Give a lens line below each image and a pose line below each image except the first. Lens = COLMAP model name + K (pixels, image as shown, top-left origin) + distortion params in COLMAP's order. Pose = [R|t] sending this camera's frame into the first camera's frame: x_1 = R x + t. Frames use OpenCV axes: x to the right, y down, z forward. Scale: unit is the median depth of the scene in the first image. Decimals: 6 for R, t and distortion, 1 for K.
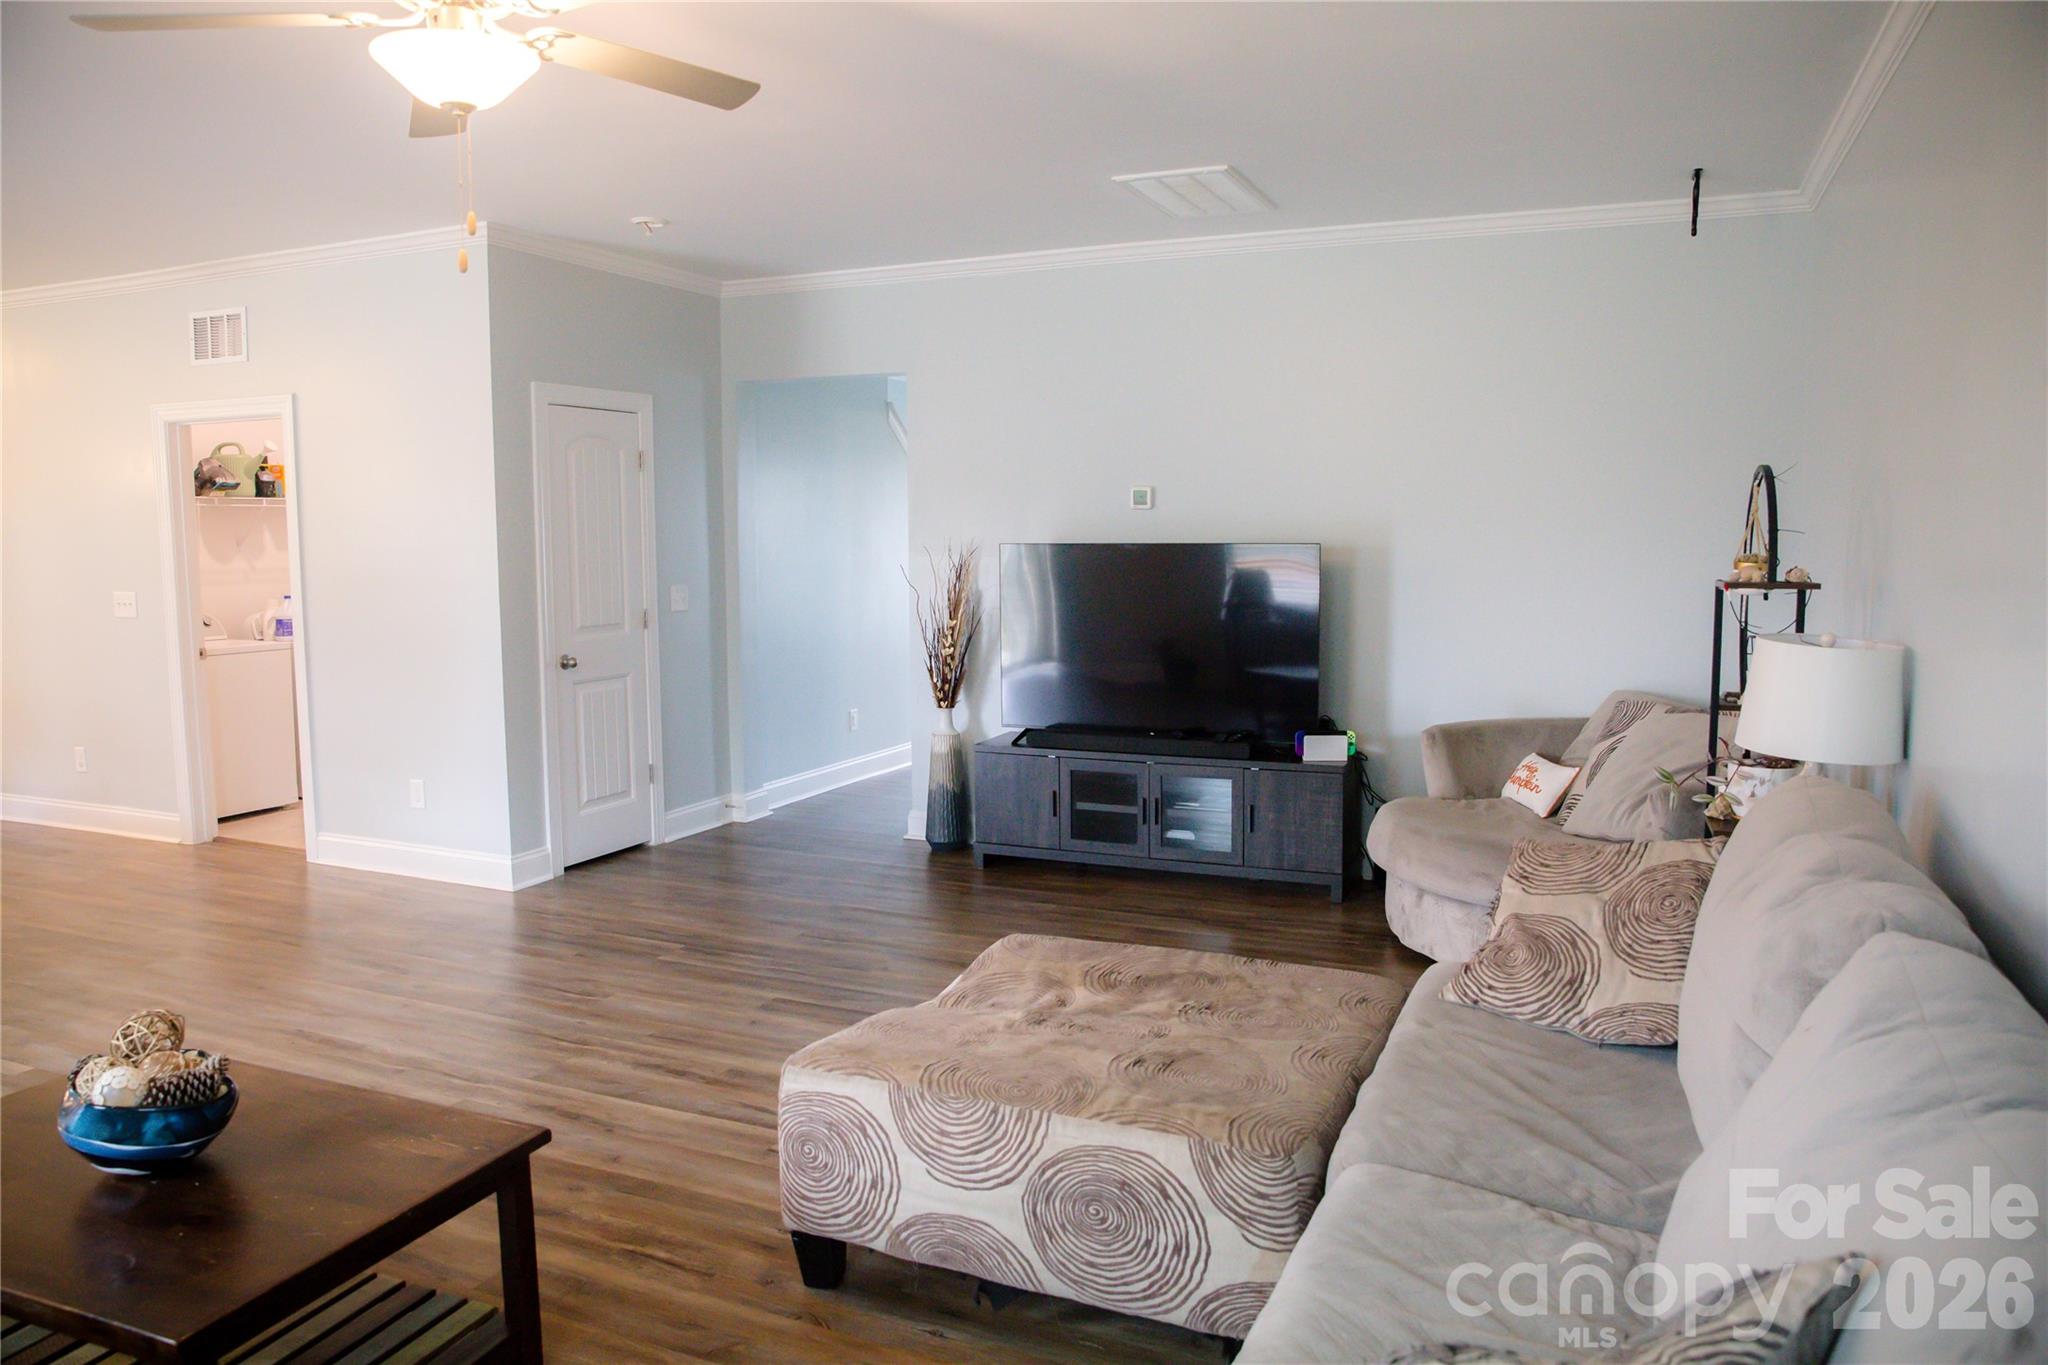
lens RADIAL K [[1378.2, 0, 1022.9], [0, 1378.2, 677.1], [0, 0, 1]] dist [-0.002374, 0.001200]
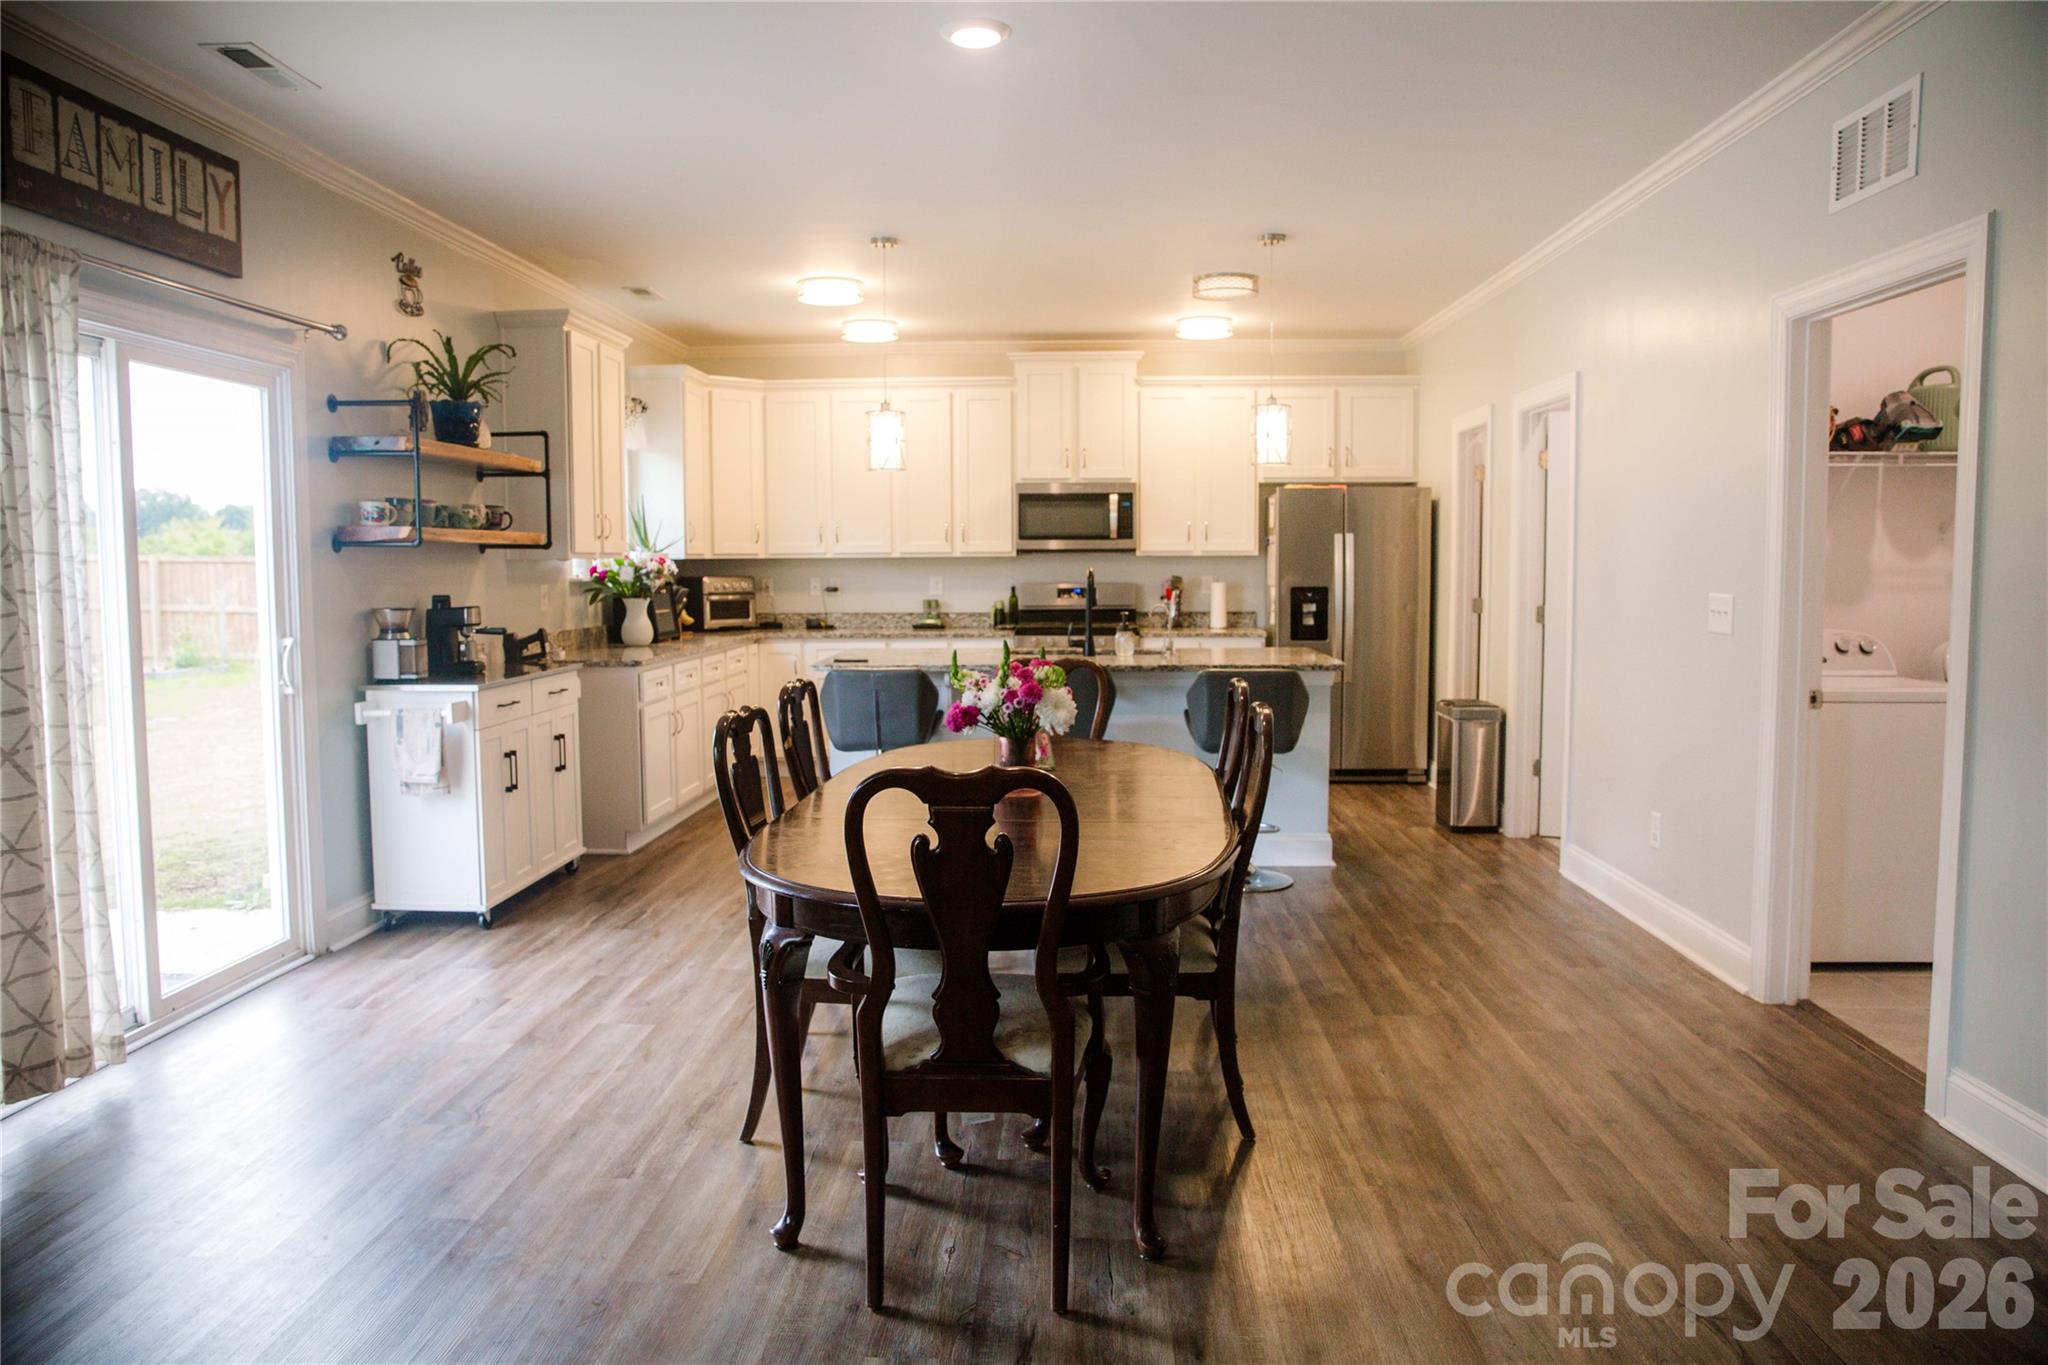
lens RADIAL K [[1378.2, 0, 1024.5], [0, 1378.2, 678.9], [0, 0, 1]] dist [-0.002374, 0.001200]
pose [[0.363889, 0.068232, -0.928940, -0.154423], [-0.099480, 0.994456, 0.034076, -0.010808], [0.926115, 0.080011, 0.368660, 0.445224]]
